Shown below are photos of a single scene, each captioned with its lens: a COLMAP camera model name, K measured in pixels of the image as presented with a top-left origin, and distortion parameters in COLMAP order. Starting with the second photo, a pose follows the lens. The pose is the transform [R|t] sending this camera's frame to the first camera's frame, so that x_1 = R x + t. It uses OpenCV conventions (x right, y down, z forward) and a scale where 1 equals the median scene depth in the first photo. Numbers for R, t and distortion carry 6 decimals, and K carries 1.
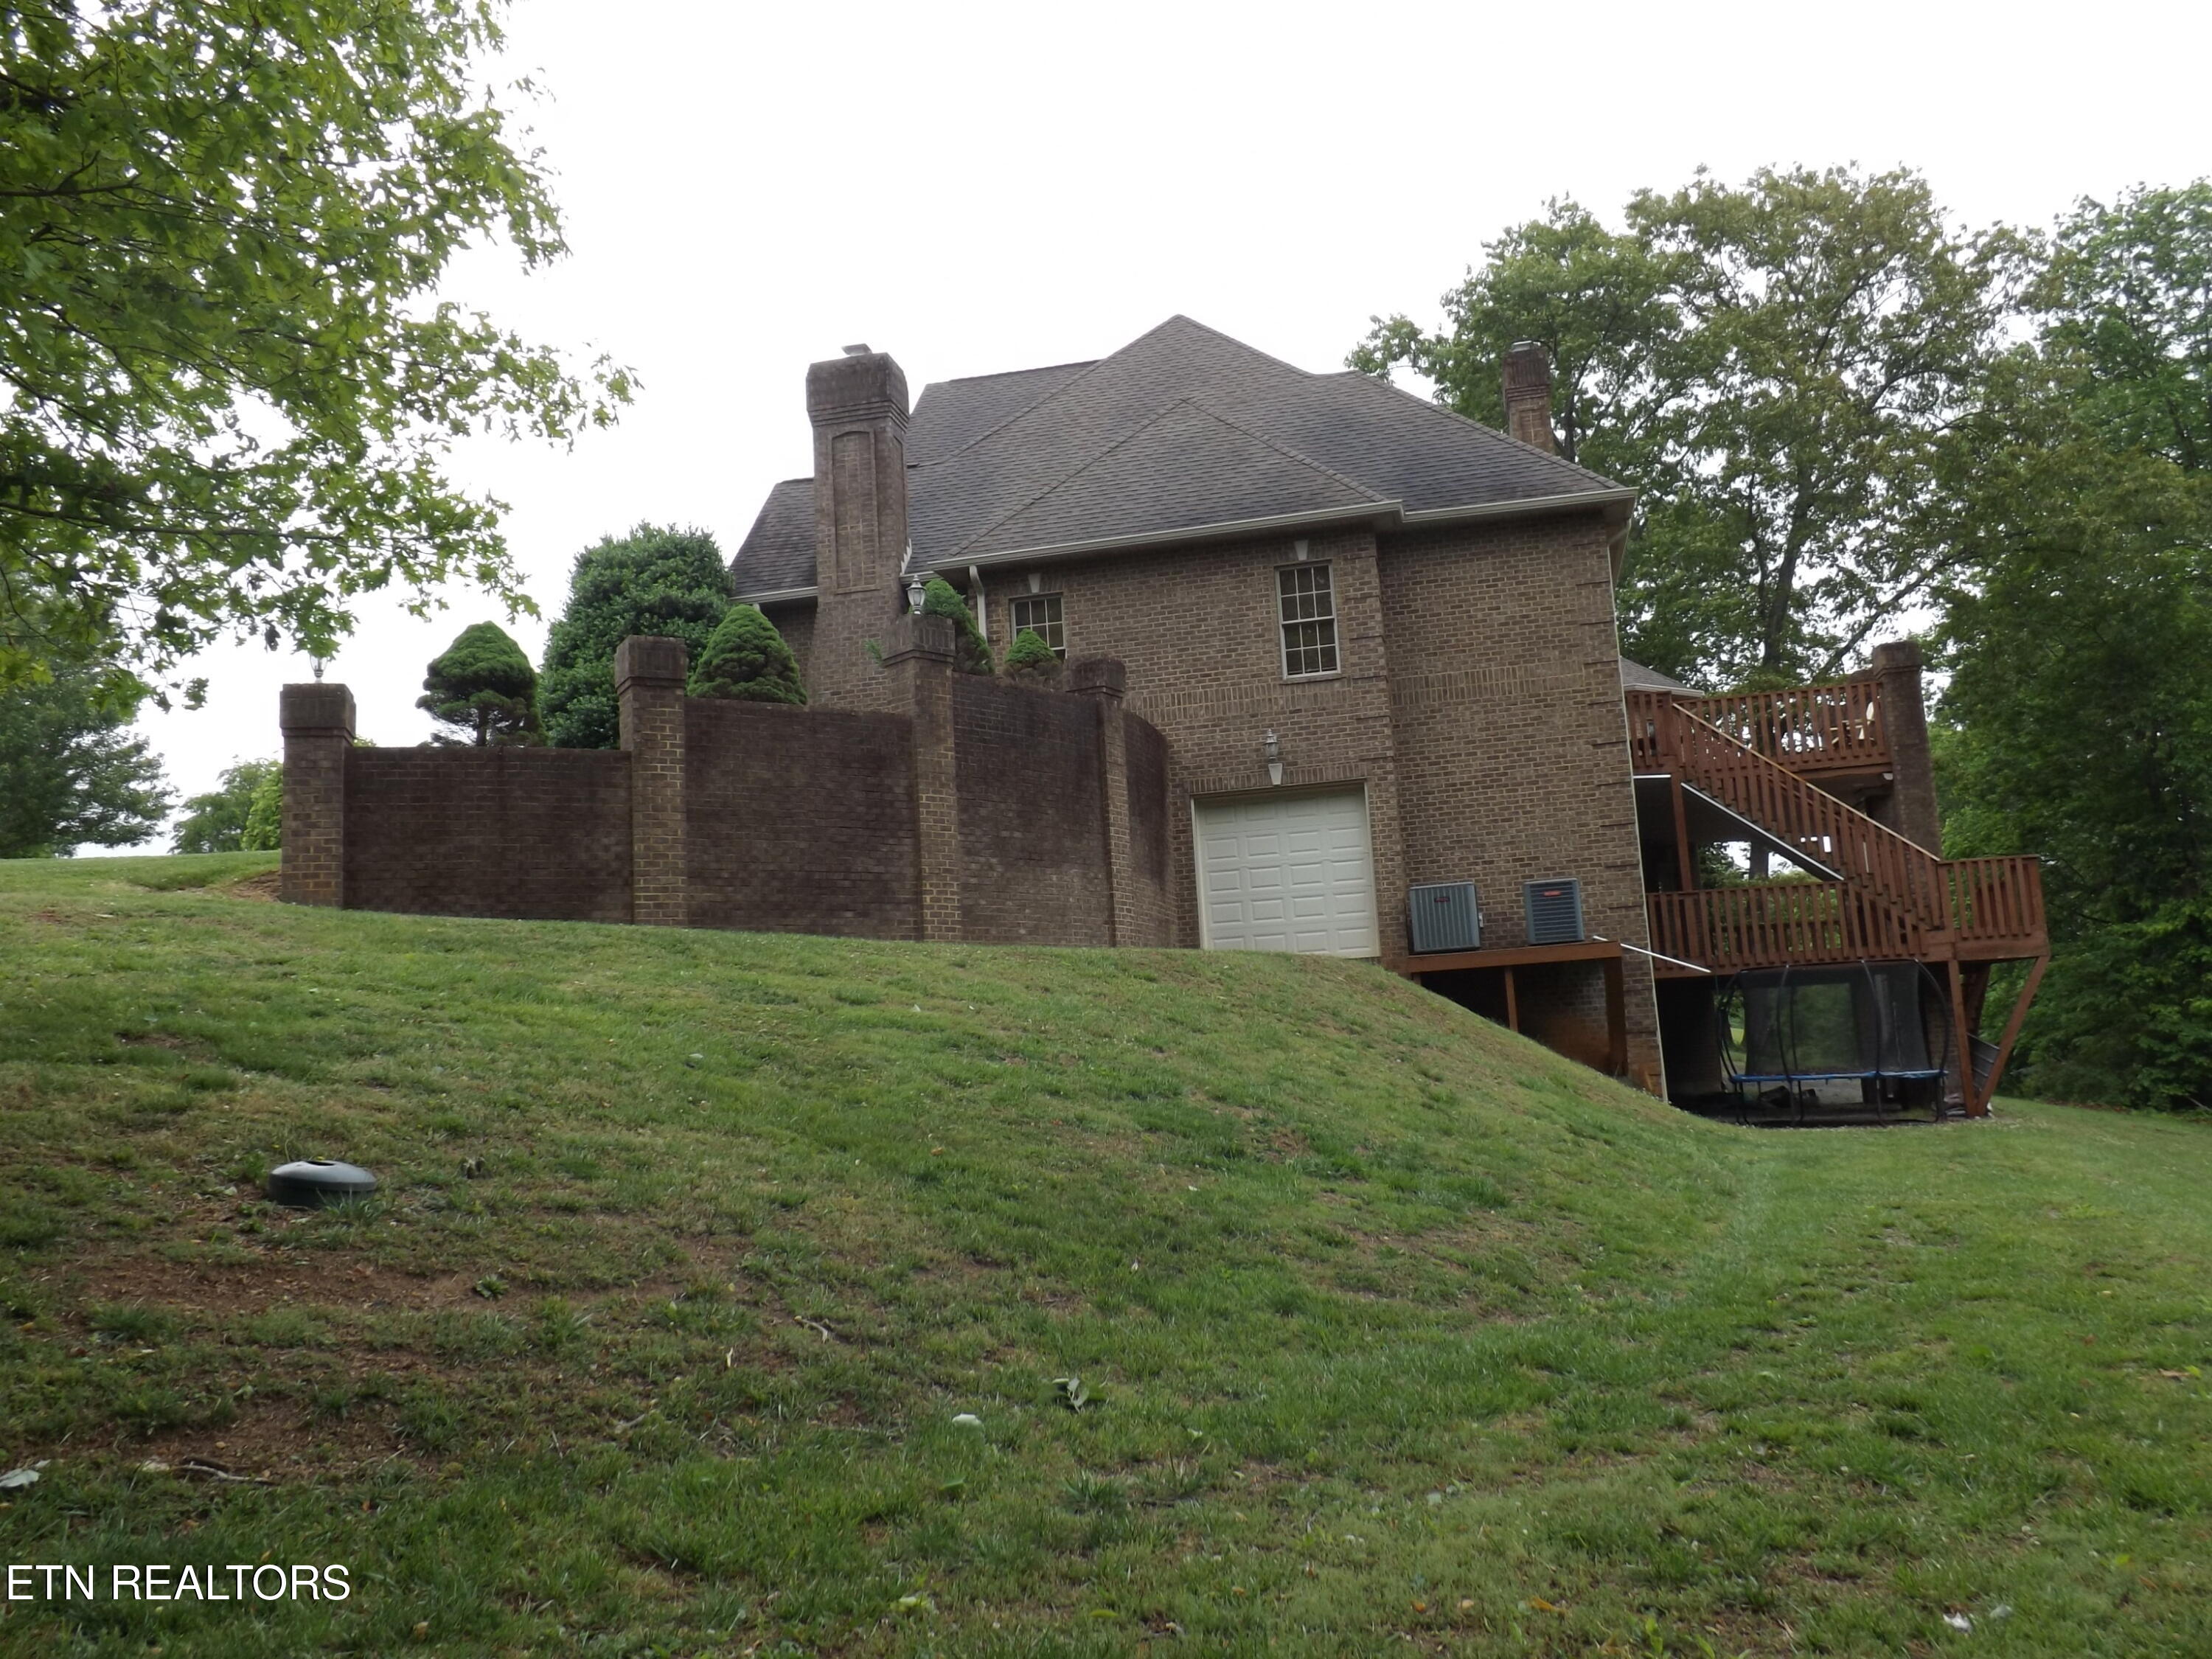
lens RADIAL K [[1816.9, 0, 1107.1], [0, 1816.9, 817.7], [0, 0, 1]] dist [-0.039521, -0.000208]
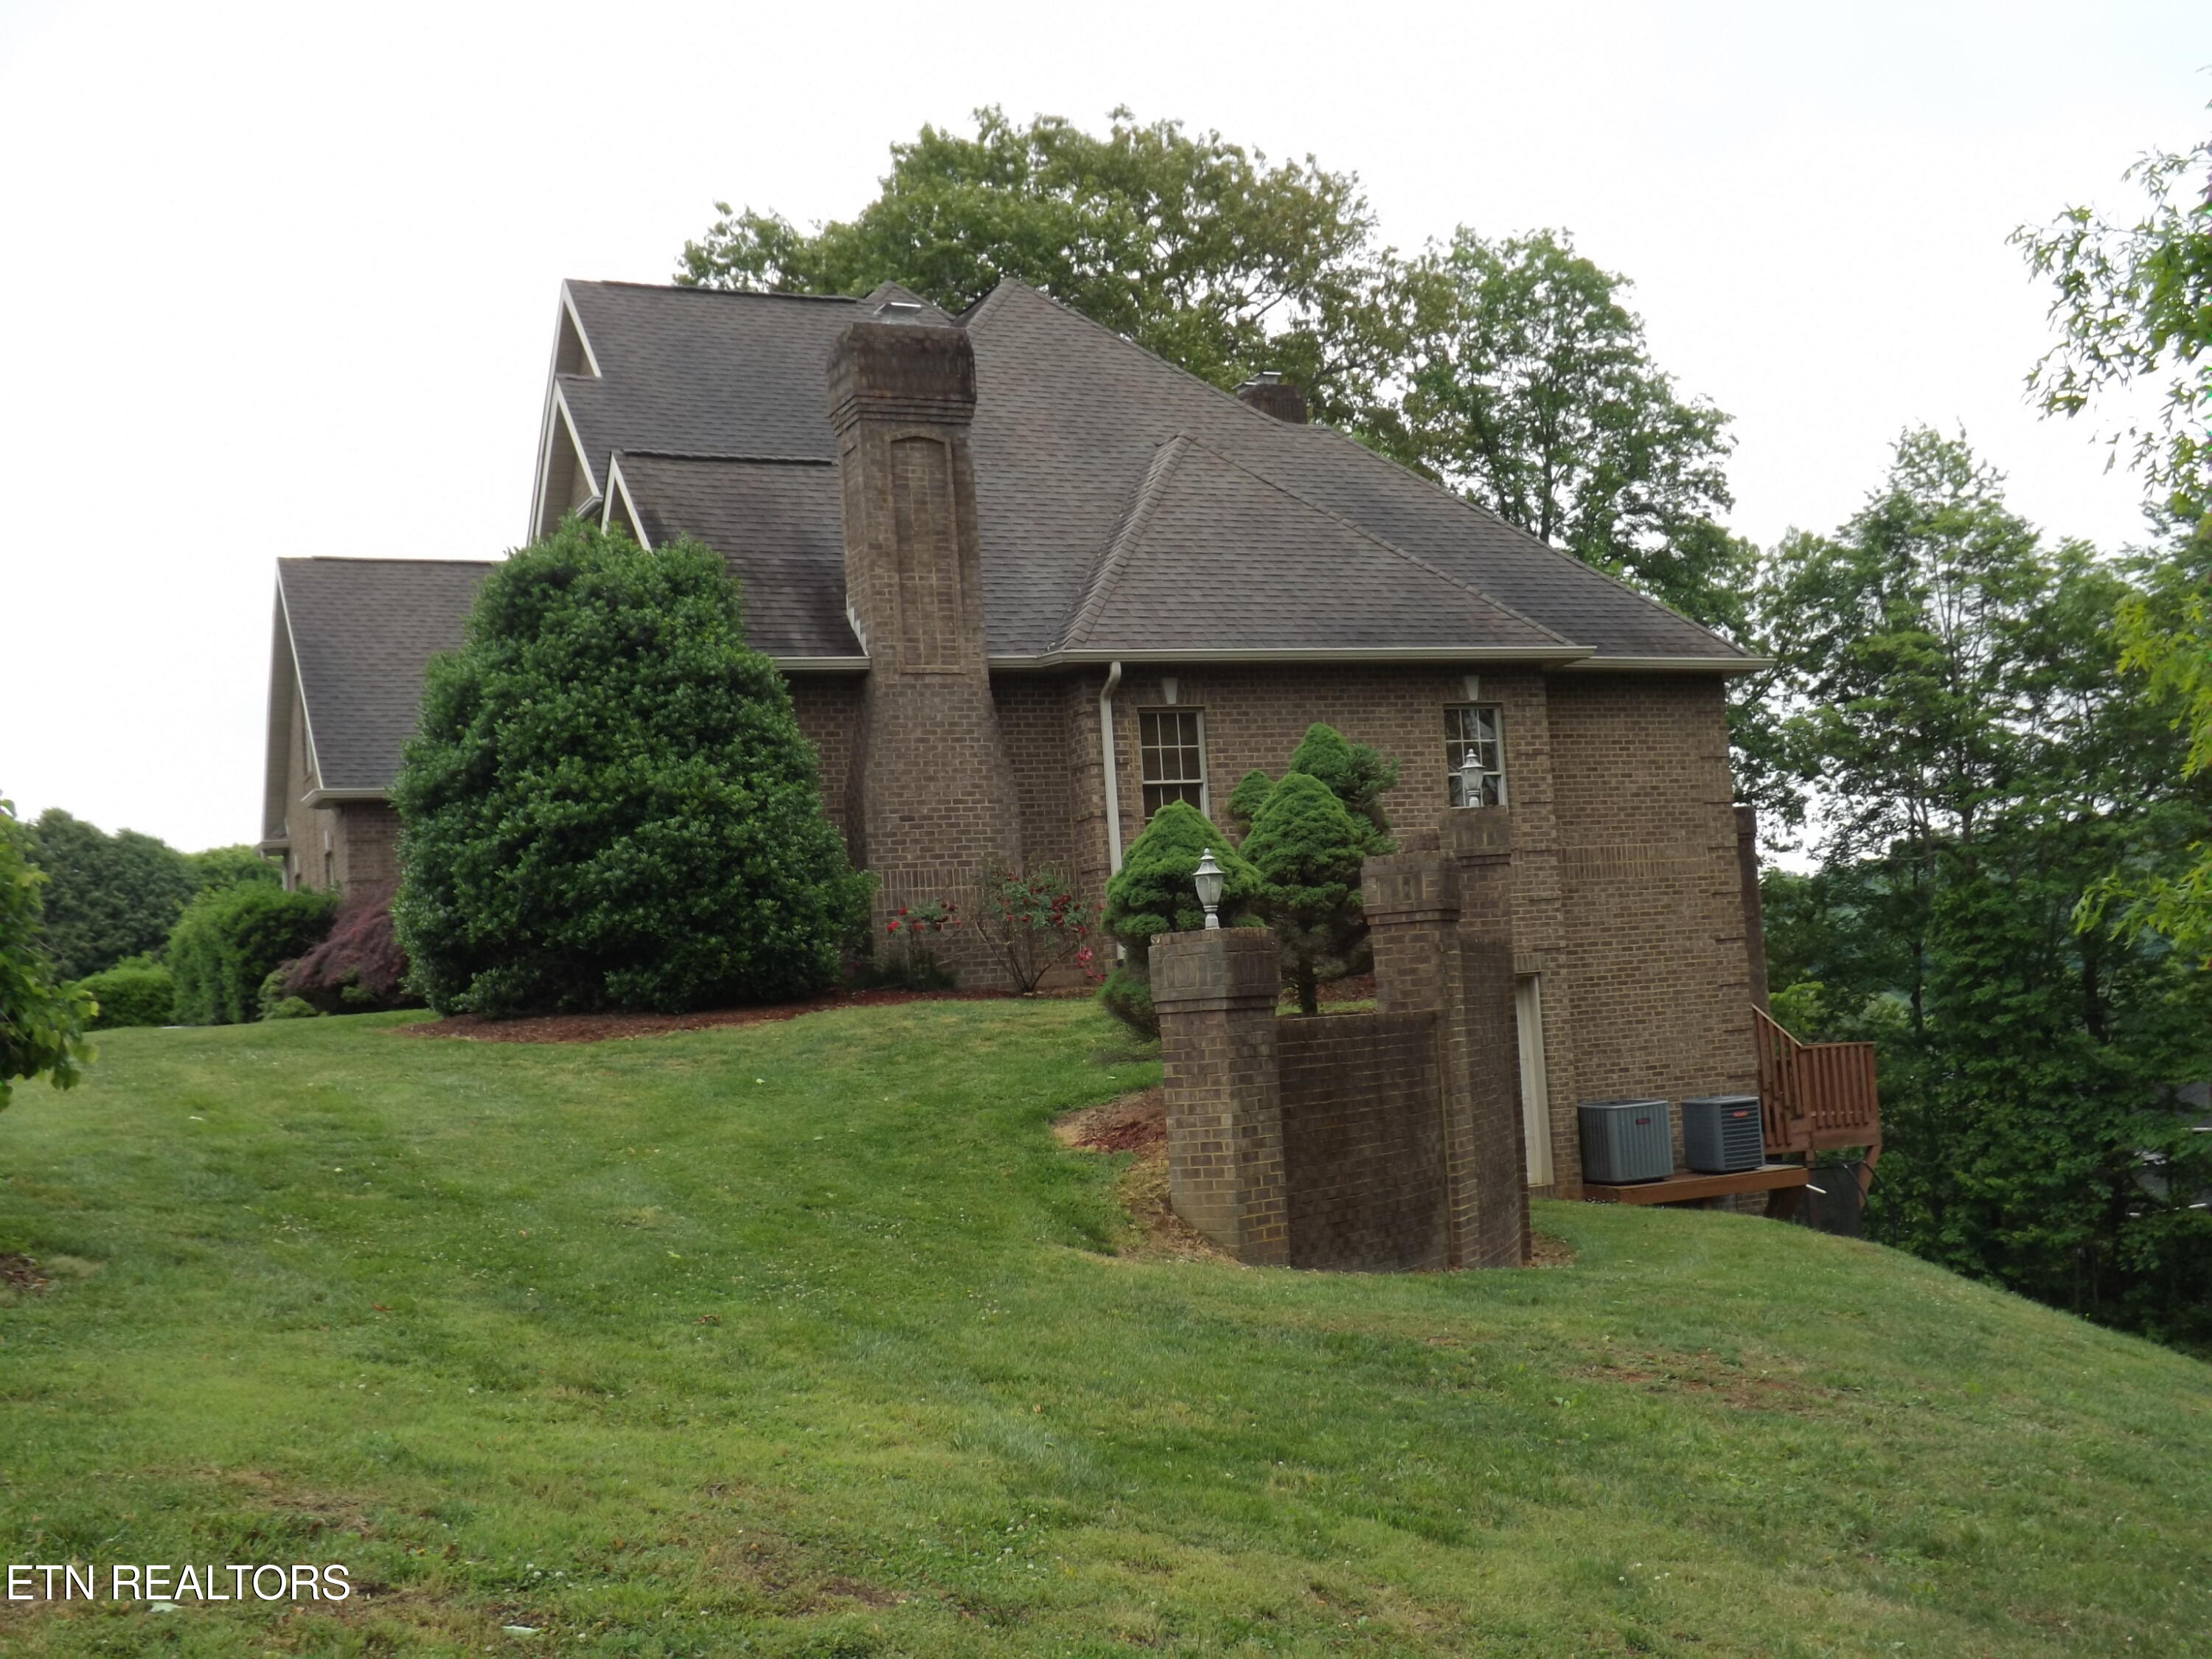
lens RADIAL K [[2471.4, 0, 1104.8], [0, 2471.4, 837.1], [0, 0, 1]] dist [0.026502, 0.000000]
pose [[0.787789, 0.051060, 0.613825, -0.714968], [-0.066683, 0.997771, 0.002584, -0.072784], [-0.612324, -0.042967, 0.789438, 0.217328]]
